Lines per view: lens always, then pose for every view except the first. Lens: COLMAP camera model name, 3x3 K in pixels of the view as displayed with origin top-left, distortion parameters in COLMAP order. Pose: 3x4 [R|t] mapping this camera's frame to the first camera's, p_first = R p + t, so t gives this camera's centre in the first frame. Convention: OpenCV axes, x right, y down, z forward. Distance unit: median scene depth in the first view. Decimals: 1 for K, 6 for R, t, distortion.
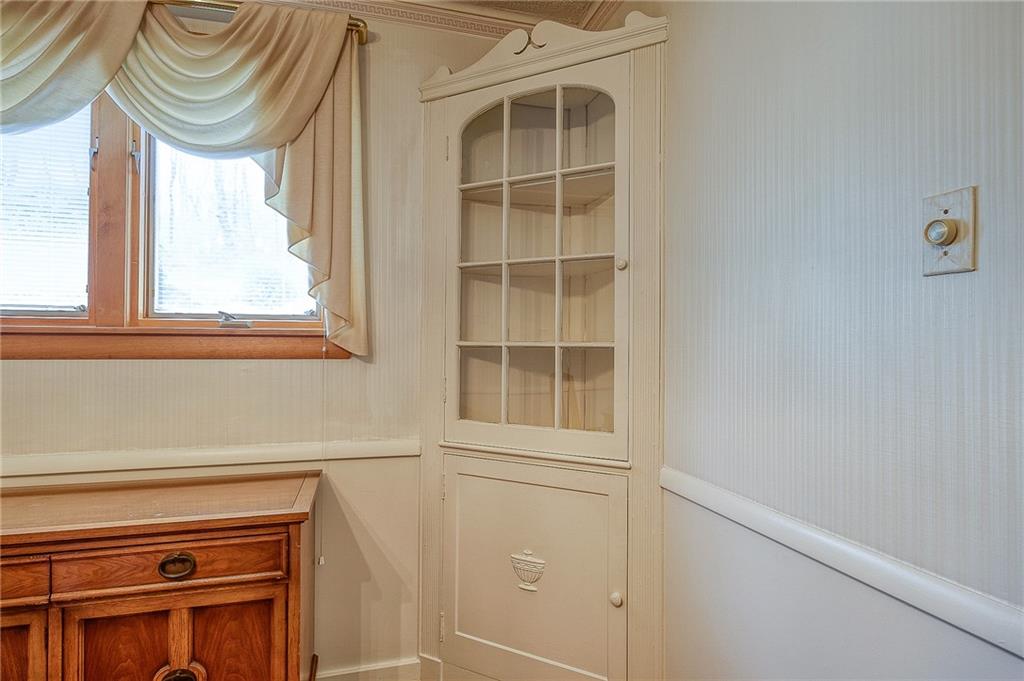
lens RADIAL K [[555.2, 0, 514.4], [0, 555.2, 342.7], [0, 0, 1]] dist [0.001264, 0.000137]
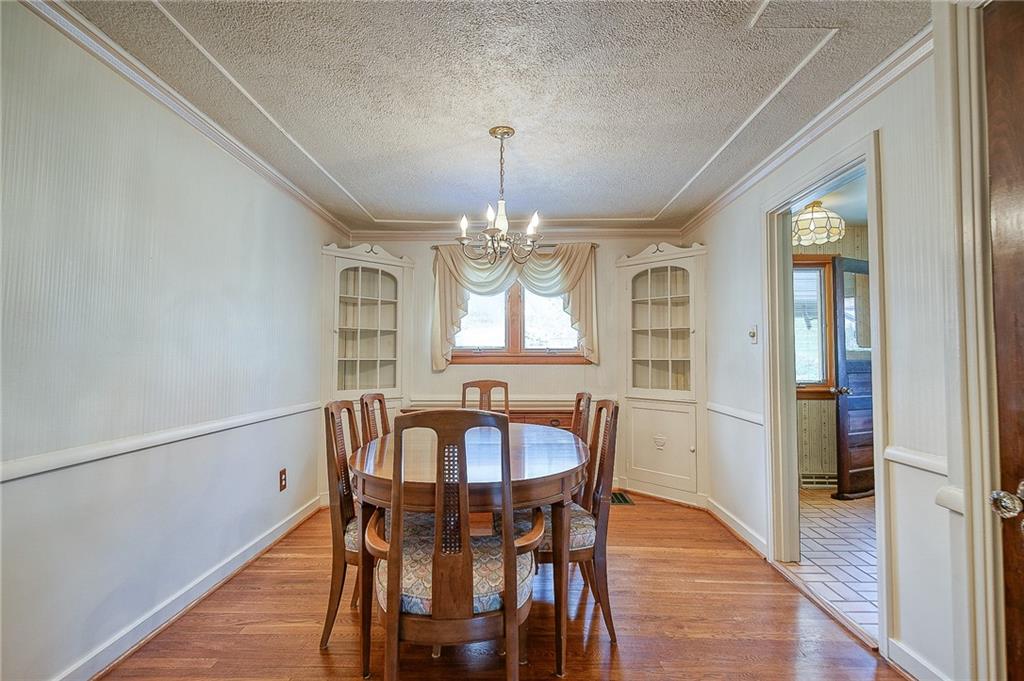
lens RADIAL K [[508.6, 0, 516.2], [0, 508.6, 338.5], [0, 0, 1]] dist [-0.000028, 0.000003]
pose [[0.961583, -0.014988, -0.274106, 0.036125], [0.006025, 0.999420, -0.033511, -0.019299], [0.274449, 0.030573, 0.961115, -1.562731]]
